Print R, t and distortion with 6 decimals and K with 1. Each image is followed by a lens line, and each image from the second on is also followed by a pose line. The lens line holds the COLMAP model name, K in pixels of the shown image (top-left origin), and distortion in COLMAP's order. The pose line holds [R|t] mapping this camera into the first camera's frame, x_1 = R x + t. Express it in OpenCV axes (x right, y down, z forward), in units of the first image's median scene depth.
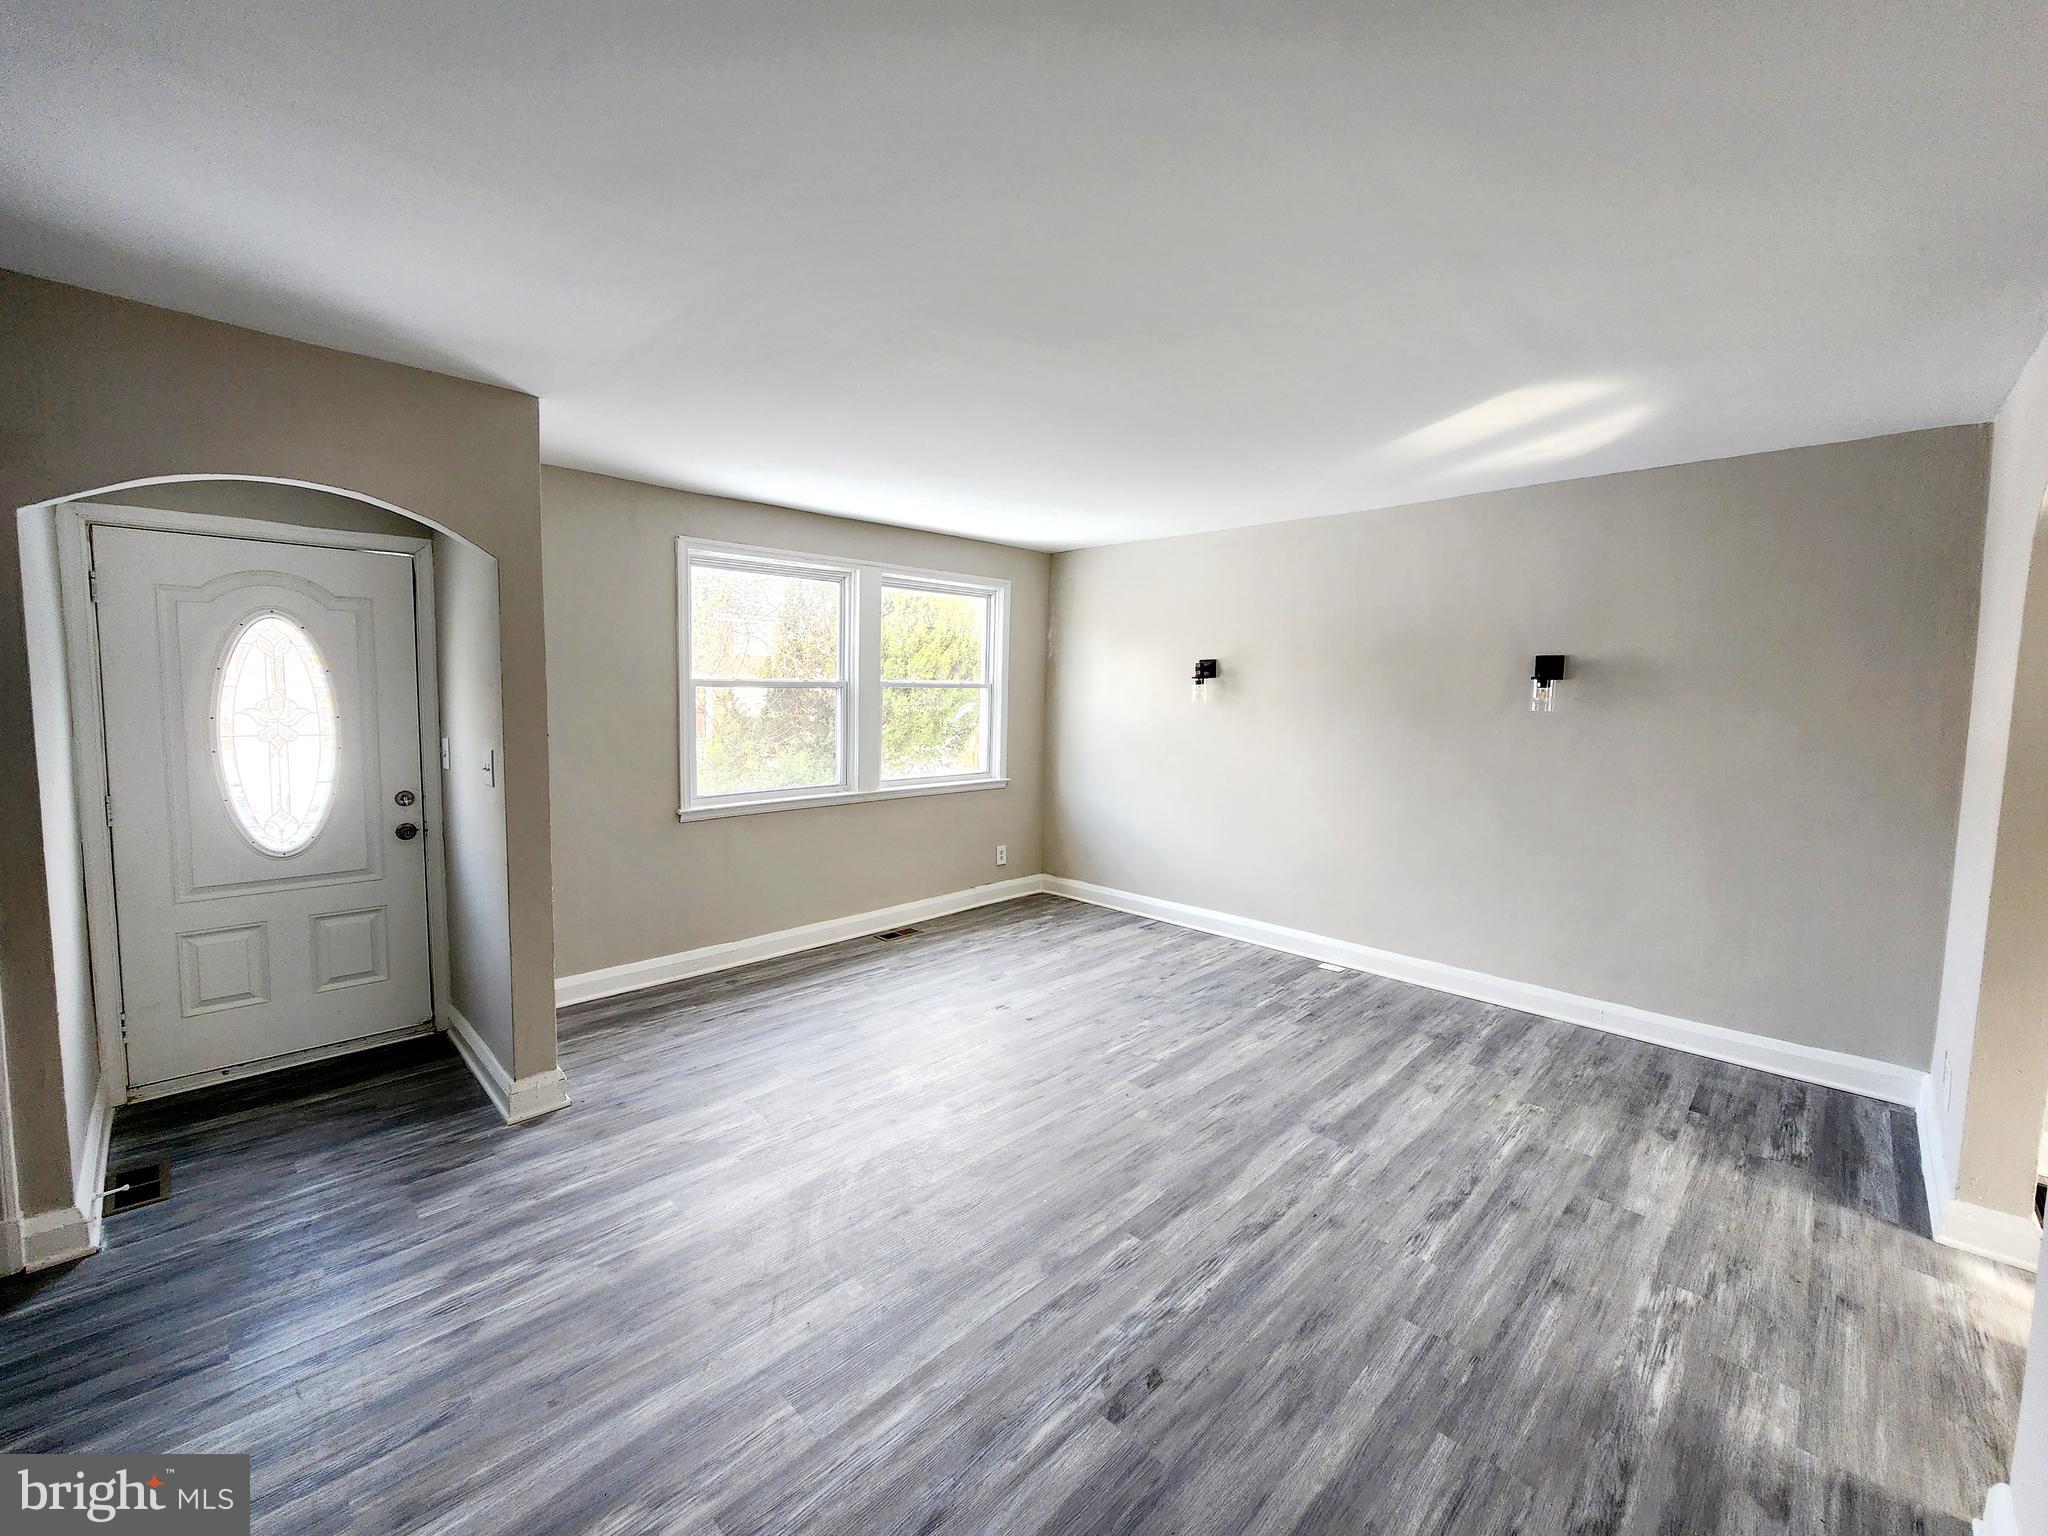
lens RADIAL K [[828.5, 0, 1029.1], [0, 828.5, 757.7], [0, 0, 1]] dist [0.002054, -0.002848]
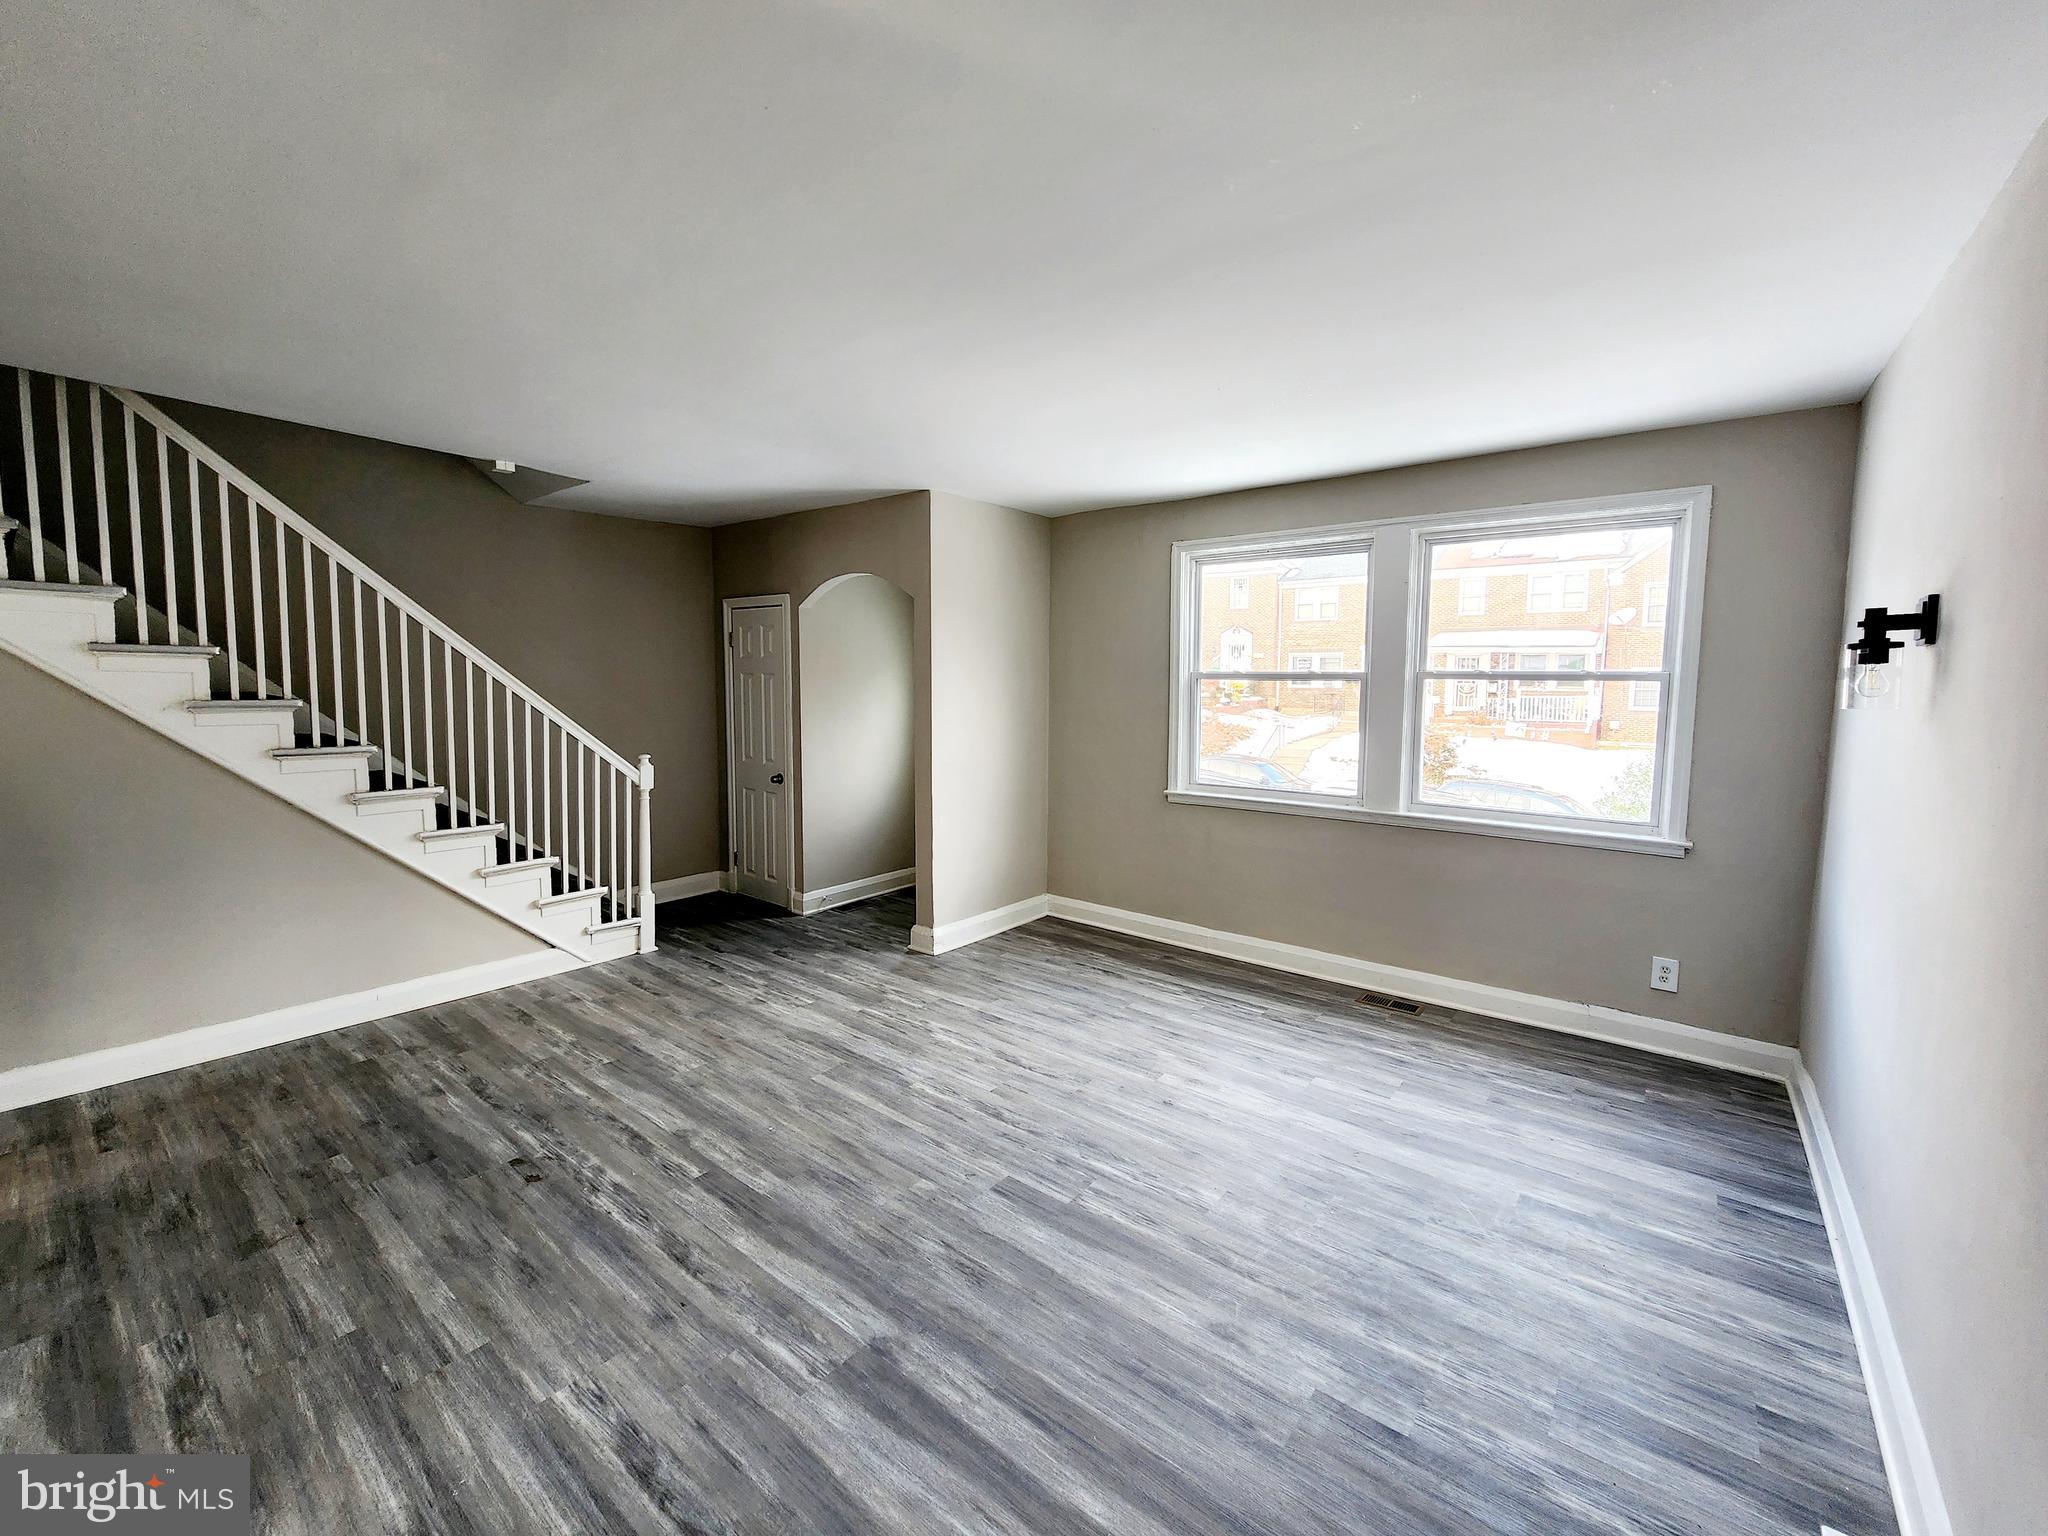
lens RADIAL K [[828.5, 0, 1029.1], [0, 828.5, 757.7], [0, 0, 1]] dist [0.002054, -0.002848]
pose [[0.114716, 0.081192, -0.990075, 1.044620], [-0.091834, 0.993253, 0.070813, -0.068047], [0.989145, 0.082799, 0.121398, 1.082684]]
